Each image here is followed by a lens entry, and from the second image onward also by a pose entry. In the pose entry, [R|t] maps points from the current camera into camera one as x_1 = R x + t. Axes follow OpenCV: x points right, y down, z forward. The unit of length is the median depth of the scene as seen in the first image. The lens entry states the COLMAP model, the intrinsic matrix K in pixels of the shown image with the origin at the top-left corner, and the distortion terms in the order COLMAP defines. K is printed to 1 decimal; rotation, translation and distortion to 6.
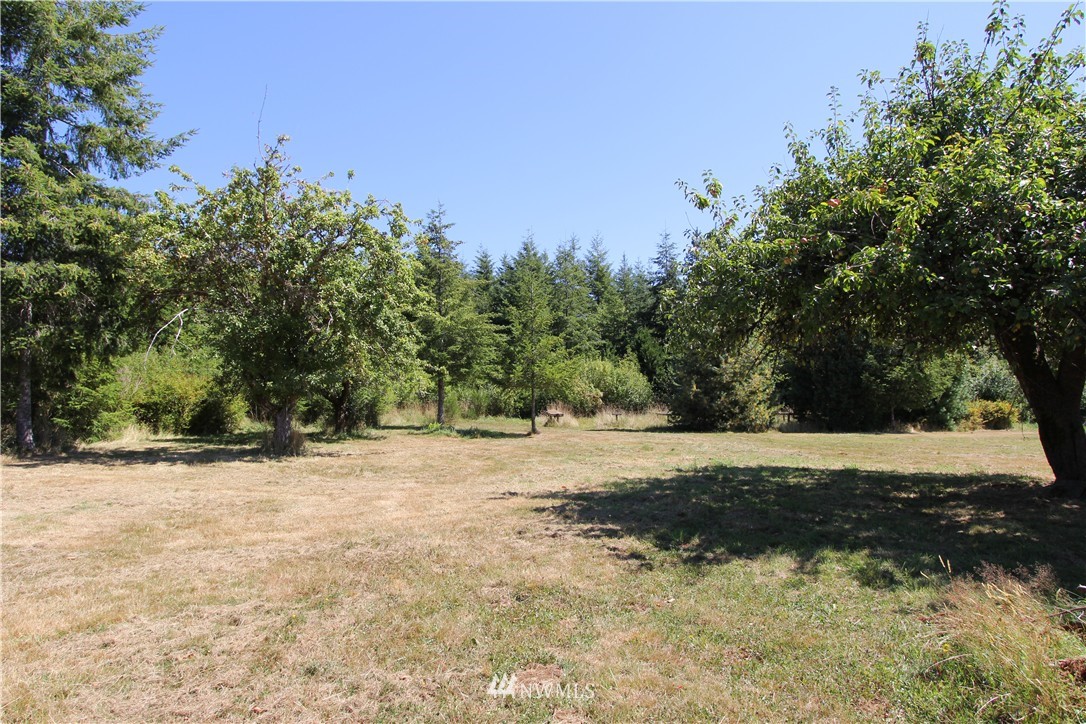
lens RADIAL K [[614.8, 0, 539.2], [0, 614.8, 366.7], [0, 0, 1]] dist [-0.021343, 0.005235]
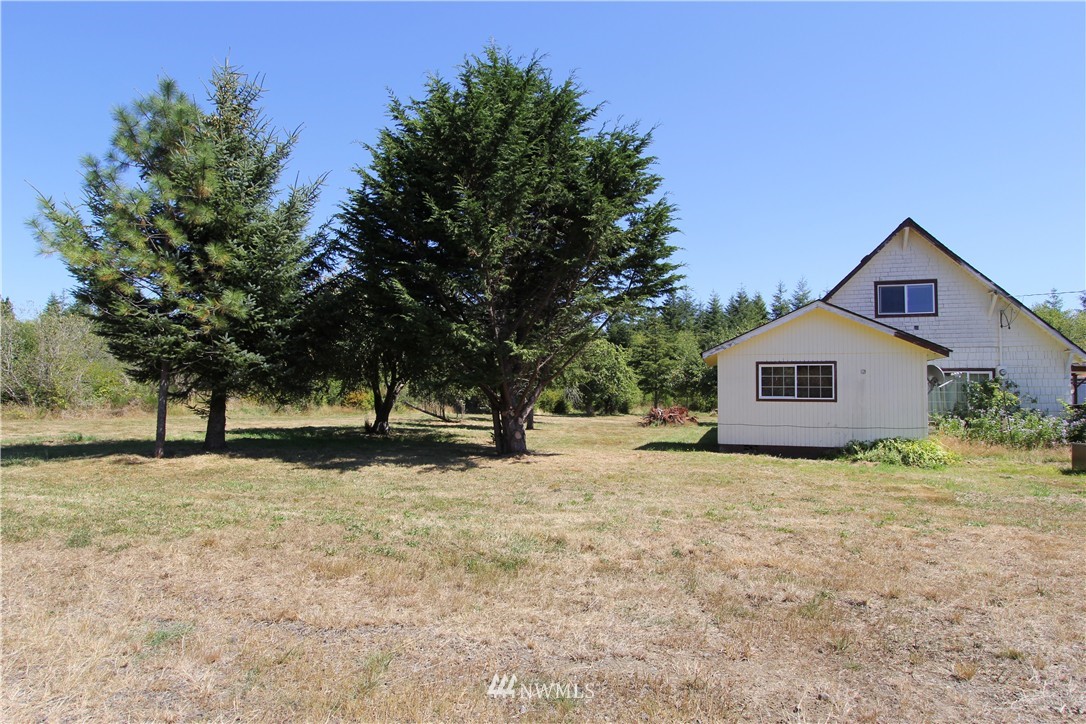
lens RADIAL K [[614.8, 0, 538.4], [0, 614.8, 363.0], [0, 0, 1]] dist [-0.021343, 0.005235]
pose [[0.895671, -0.007567, -0.444654, 0.569928], [0.005869, 0.999969, -0.005195, -0.096852], [0.444679, 0.002043, 0.895688, -1.462197]]
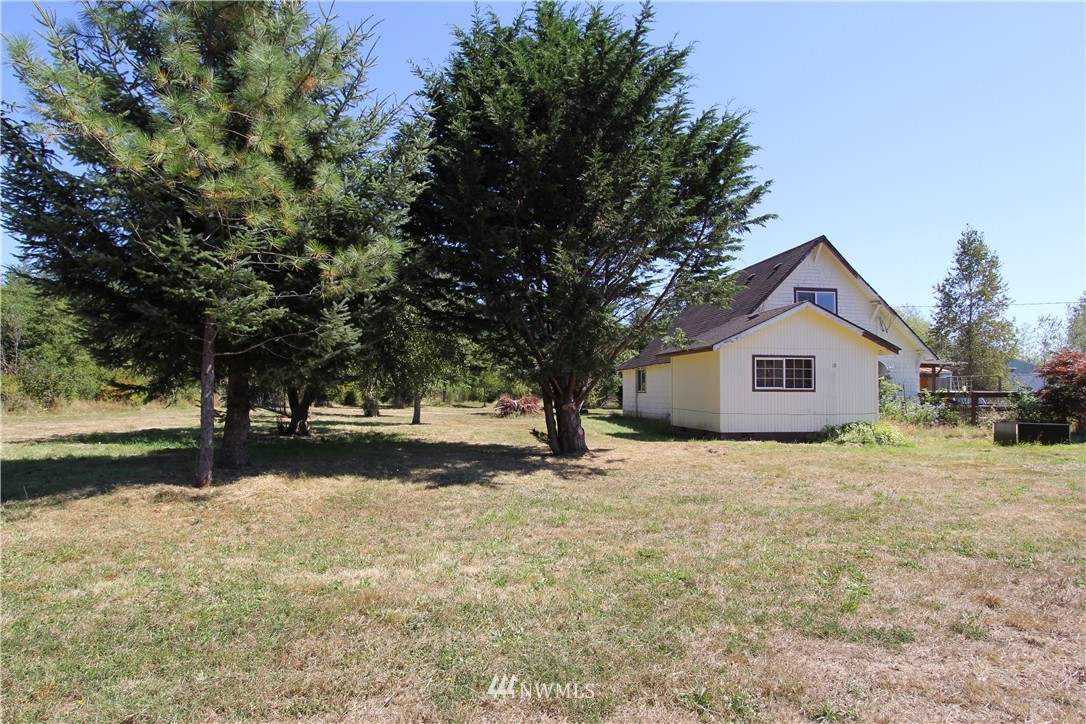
lens RADIAL K [[614.8, 0, 546.4], [0, 614.8, 364.0], [0, 0, 1]] dist [-0.021343, 0.005235]
pose [[0.999827, 0.013249, 0.013087, 0.220037], [-0.013398, 0.999846, 0.011342, -0.094498], [-0.012935, -0.011515, 0.999850, -1.474027]]
